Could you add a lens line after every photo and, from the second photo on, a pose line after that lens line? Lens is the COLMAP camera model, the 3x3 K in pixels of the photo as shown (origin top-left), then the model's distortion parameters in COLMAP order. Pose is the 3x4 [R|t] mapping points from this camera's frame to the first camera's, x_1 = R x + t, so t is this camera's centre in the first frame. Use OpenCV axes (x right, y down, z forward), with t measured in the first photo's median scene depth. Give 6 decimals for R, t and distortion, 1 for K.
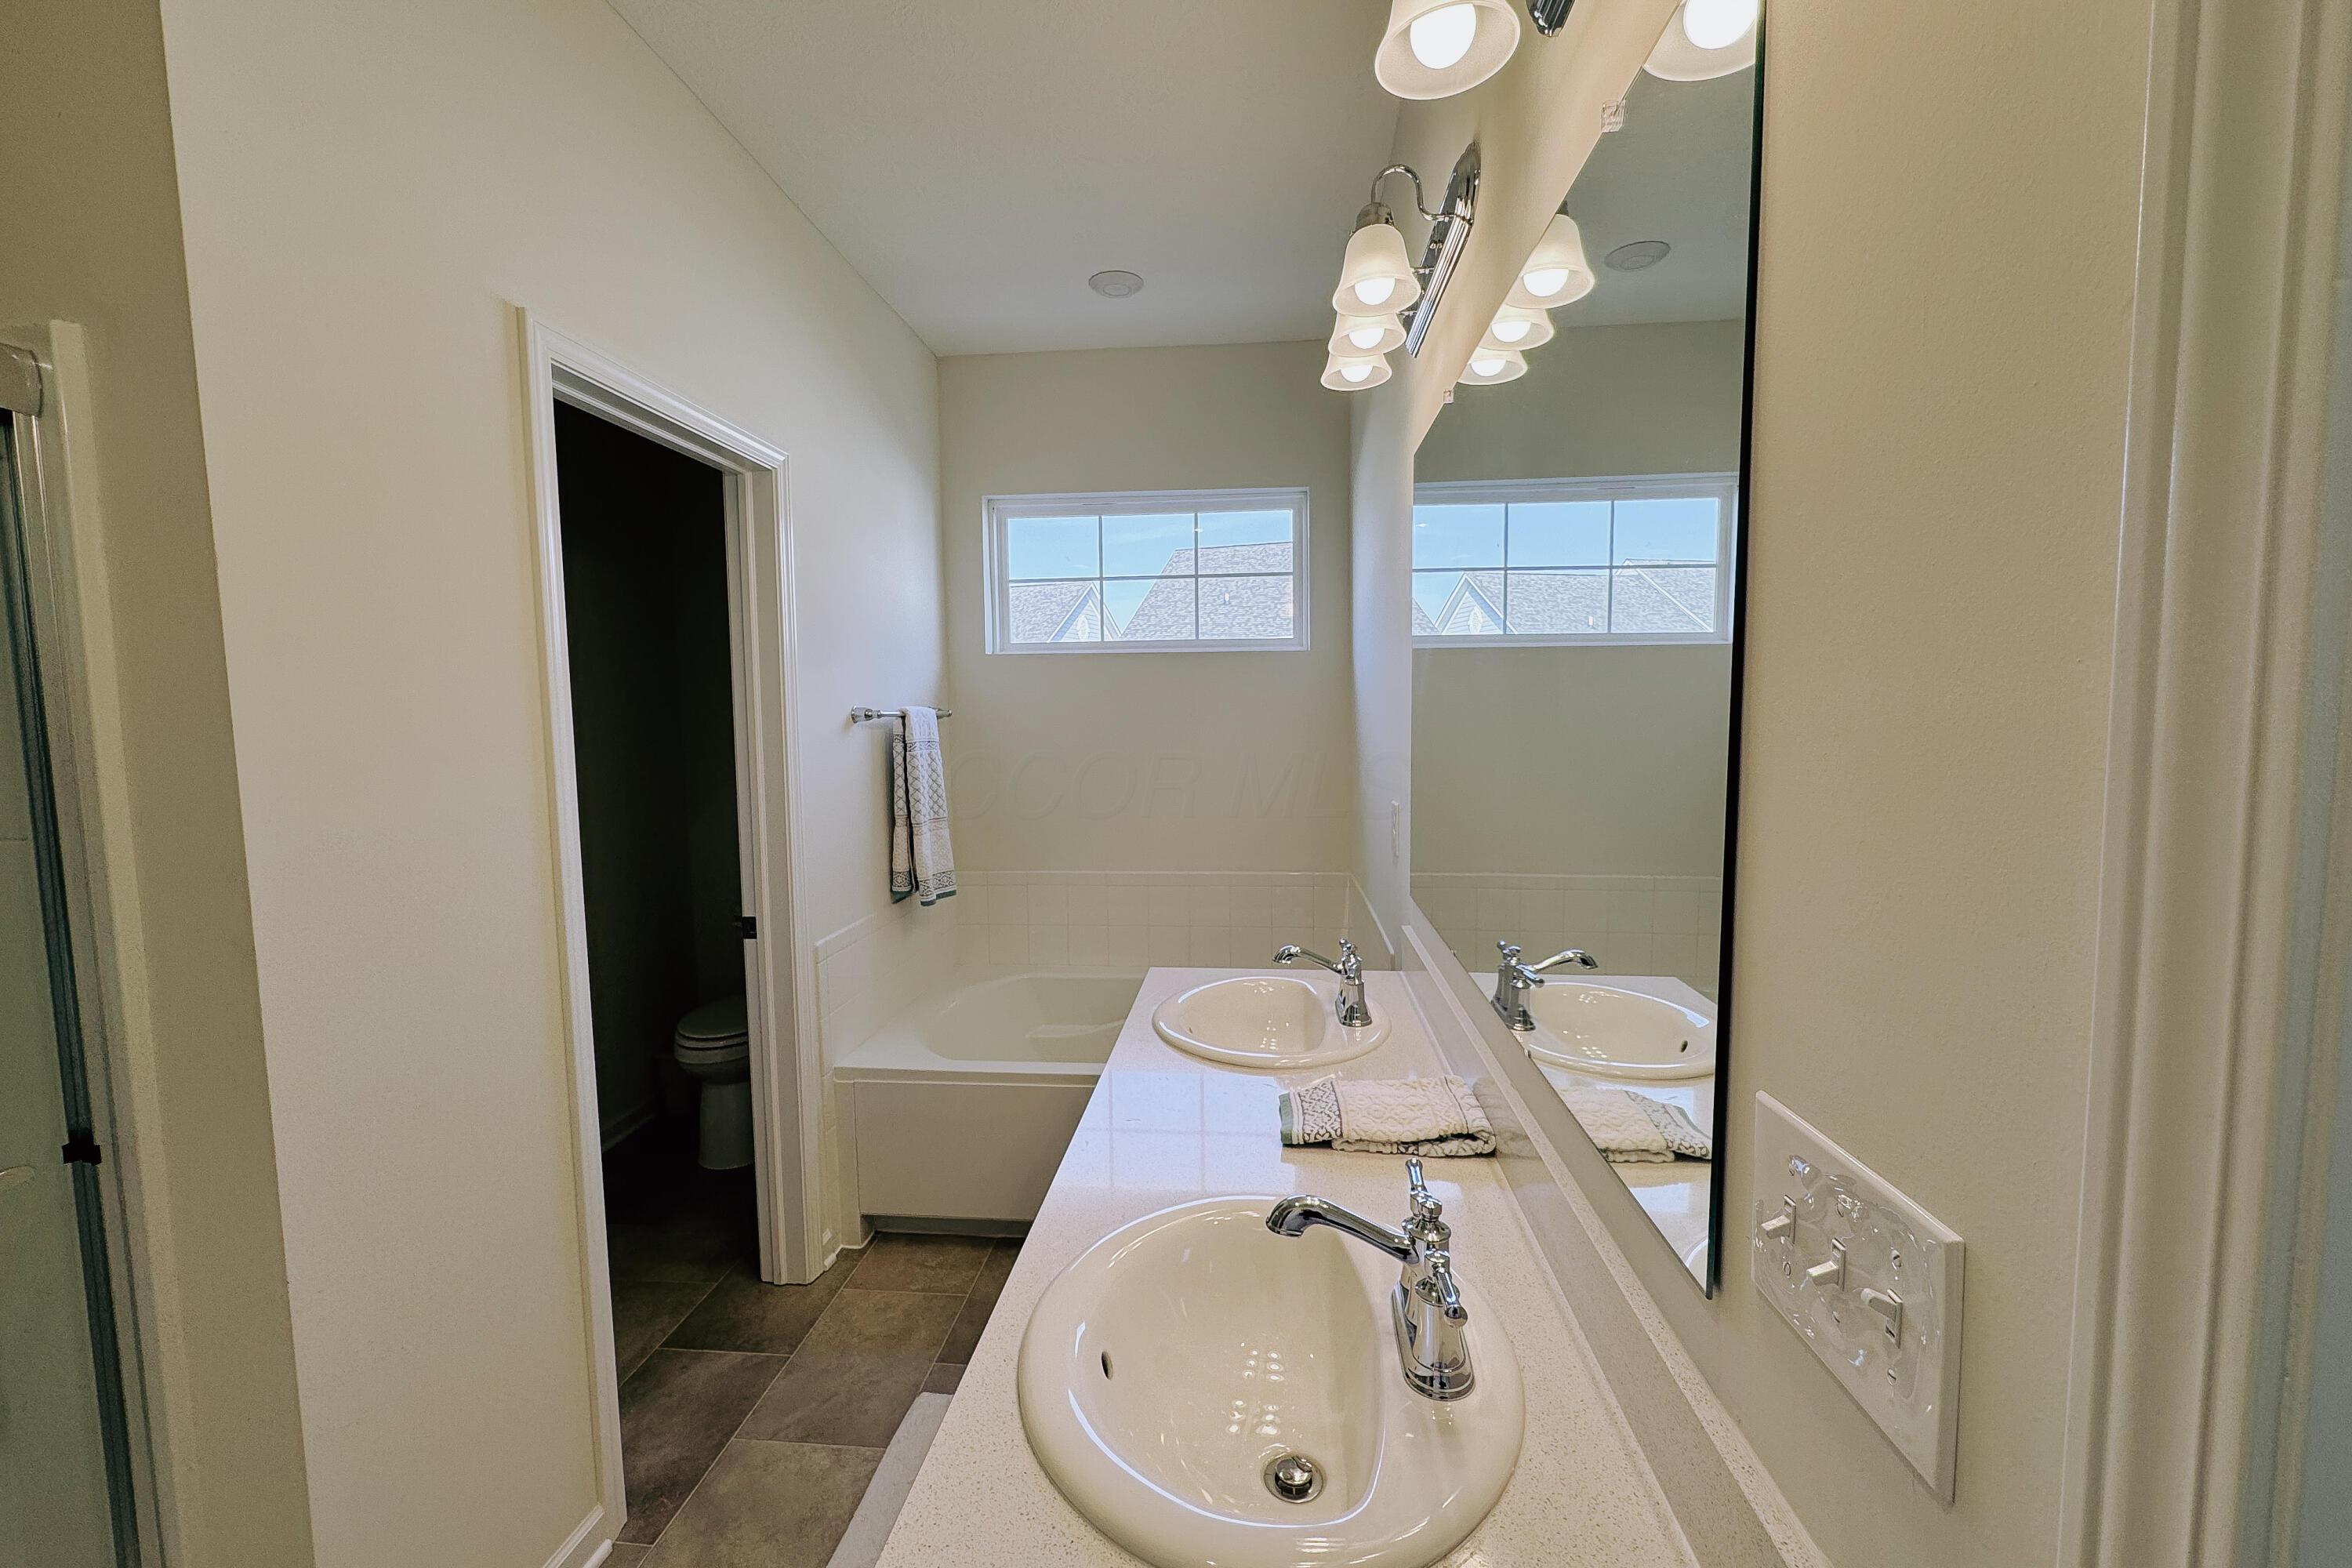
lens RADIAL K [[944.0, 0, 1179.2], [0, 944.0, 786.0], [0, 0, 1]] dist [-0.004206, 0.000263]
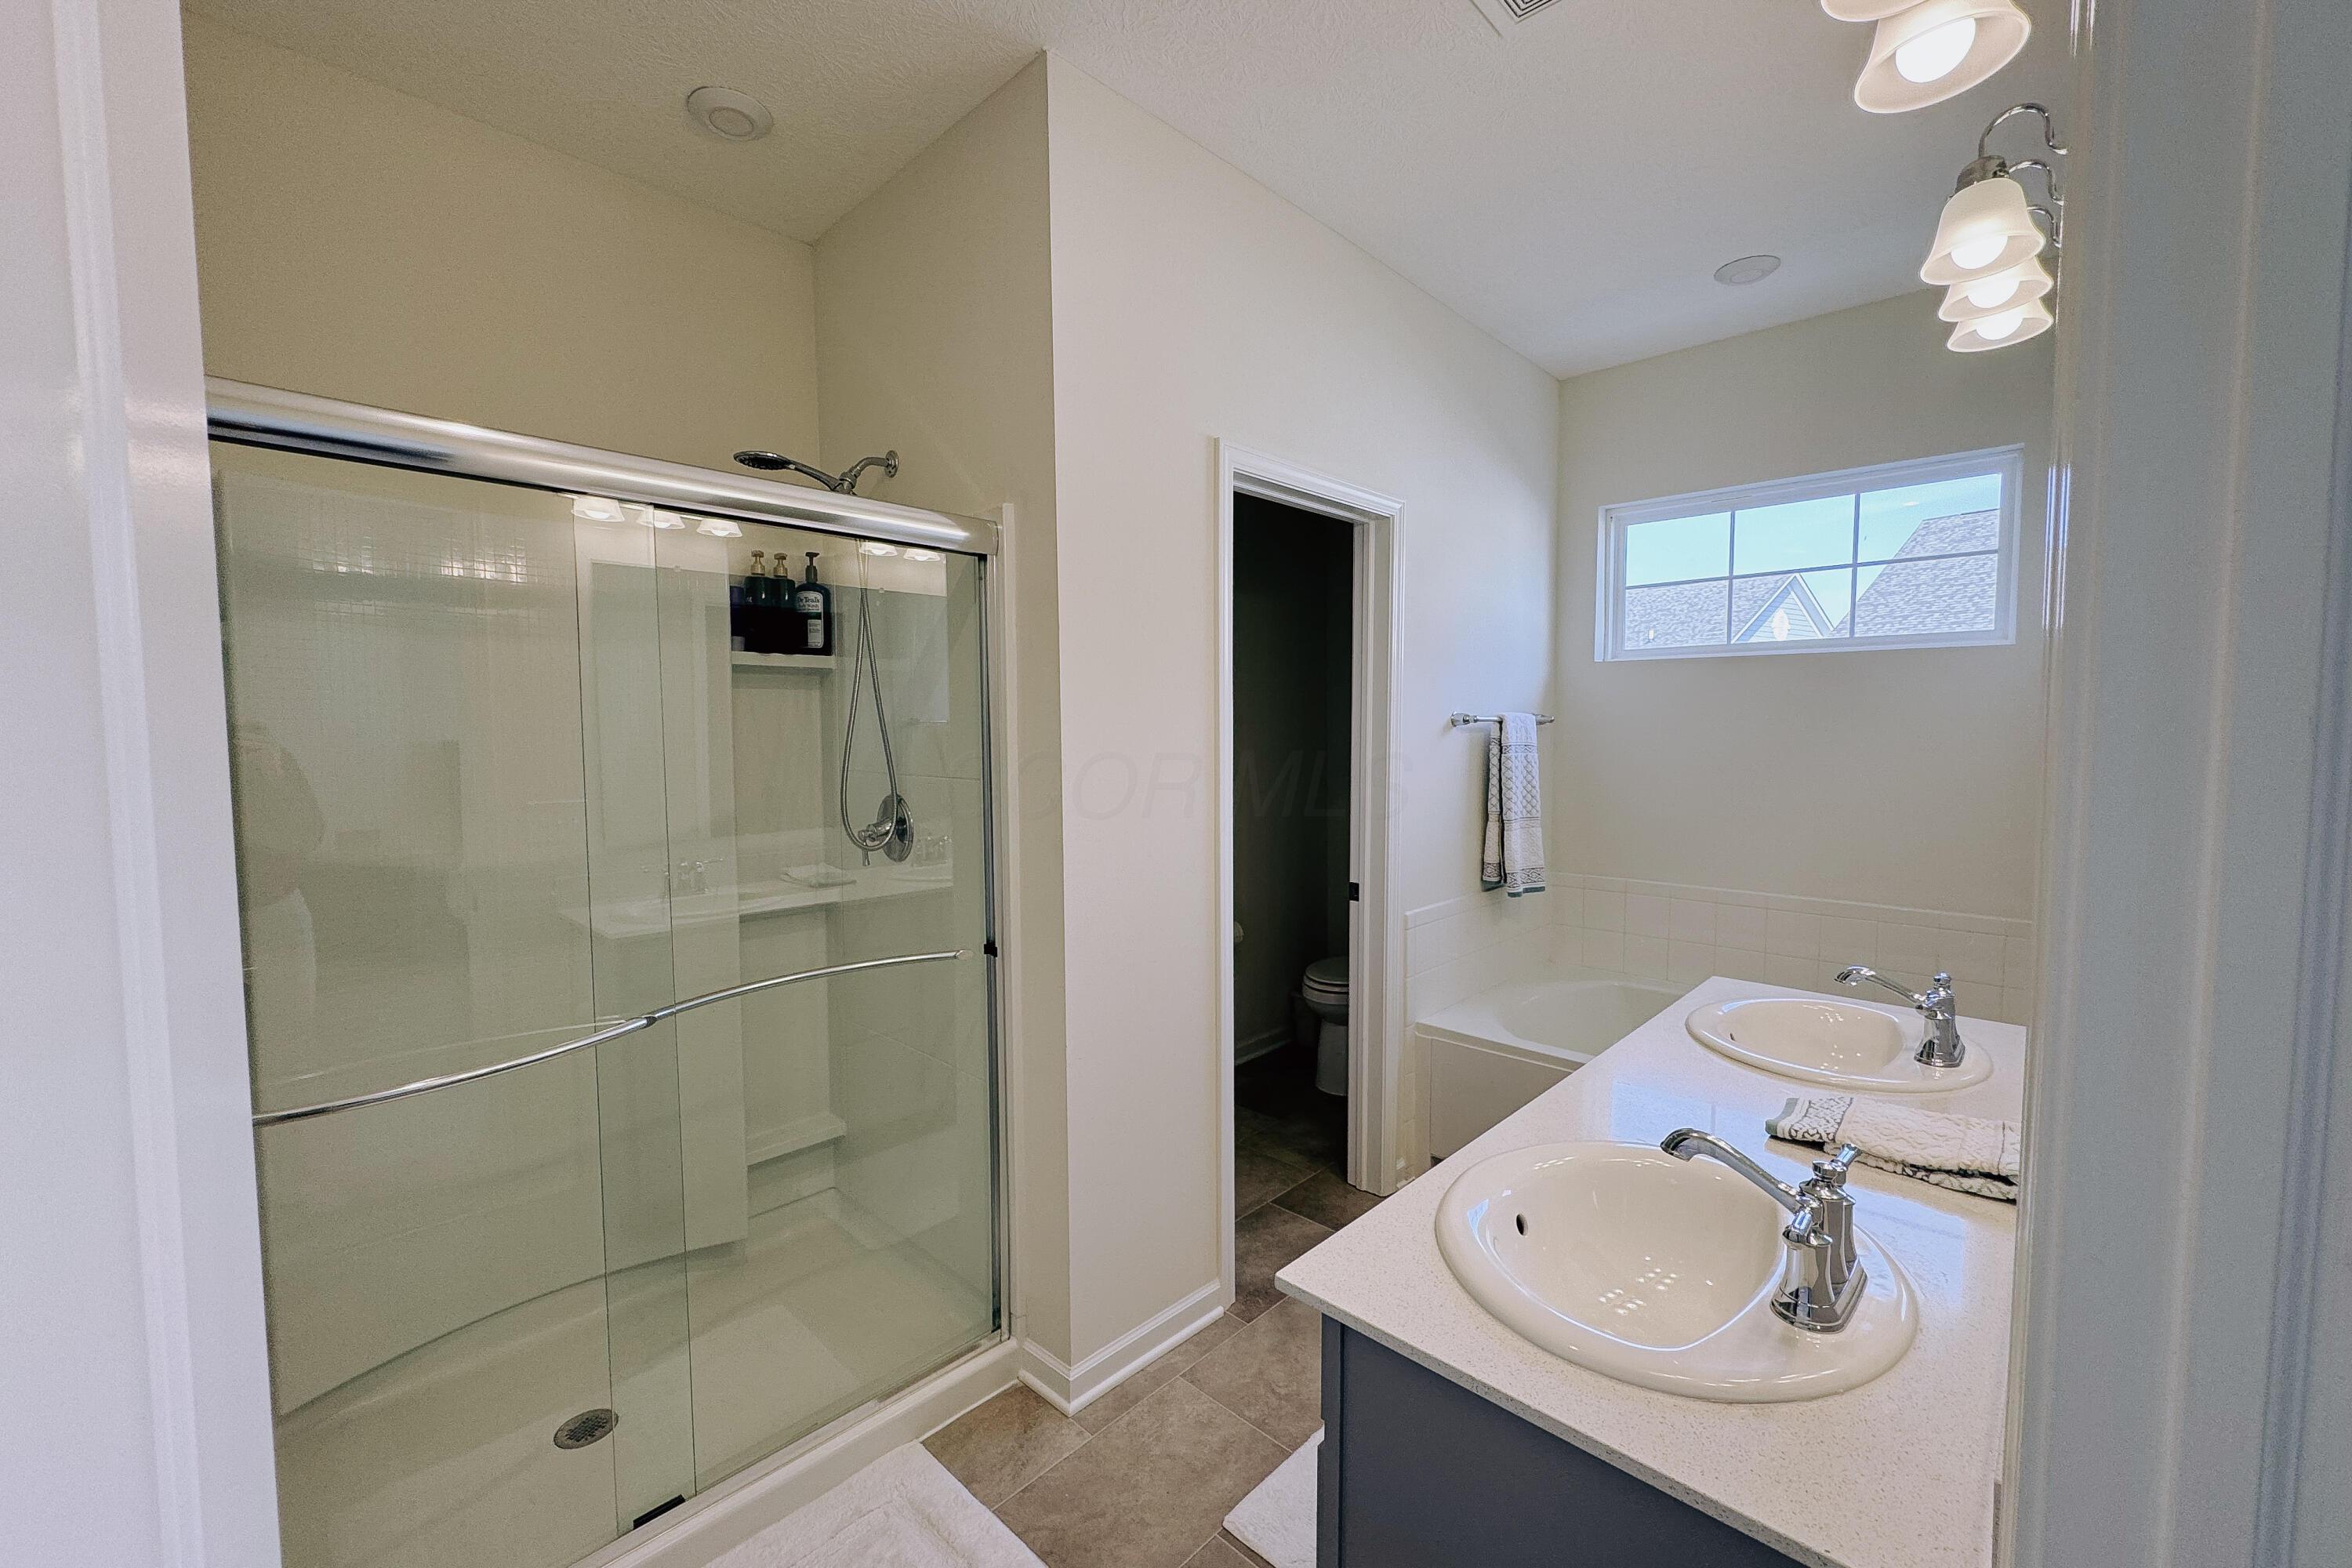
lens RADIAL K [[944.0, 0, 1179.2], [0, 944.0, 786.0], [0, 0, 1]] dist [-0.004206, 0.000263]
pose [[0.785477, 0.048310, -0.617002, 0.109212], [-0.054367, 0.998481, 0.008967, 0.013288], [0.616498, 0.026501, 0.786910, -0.104040]]
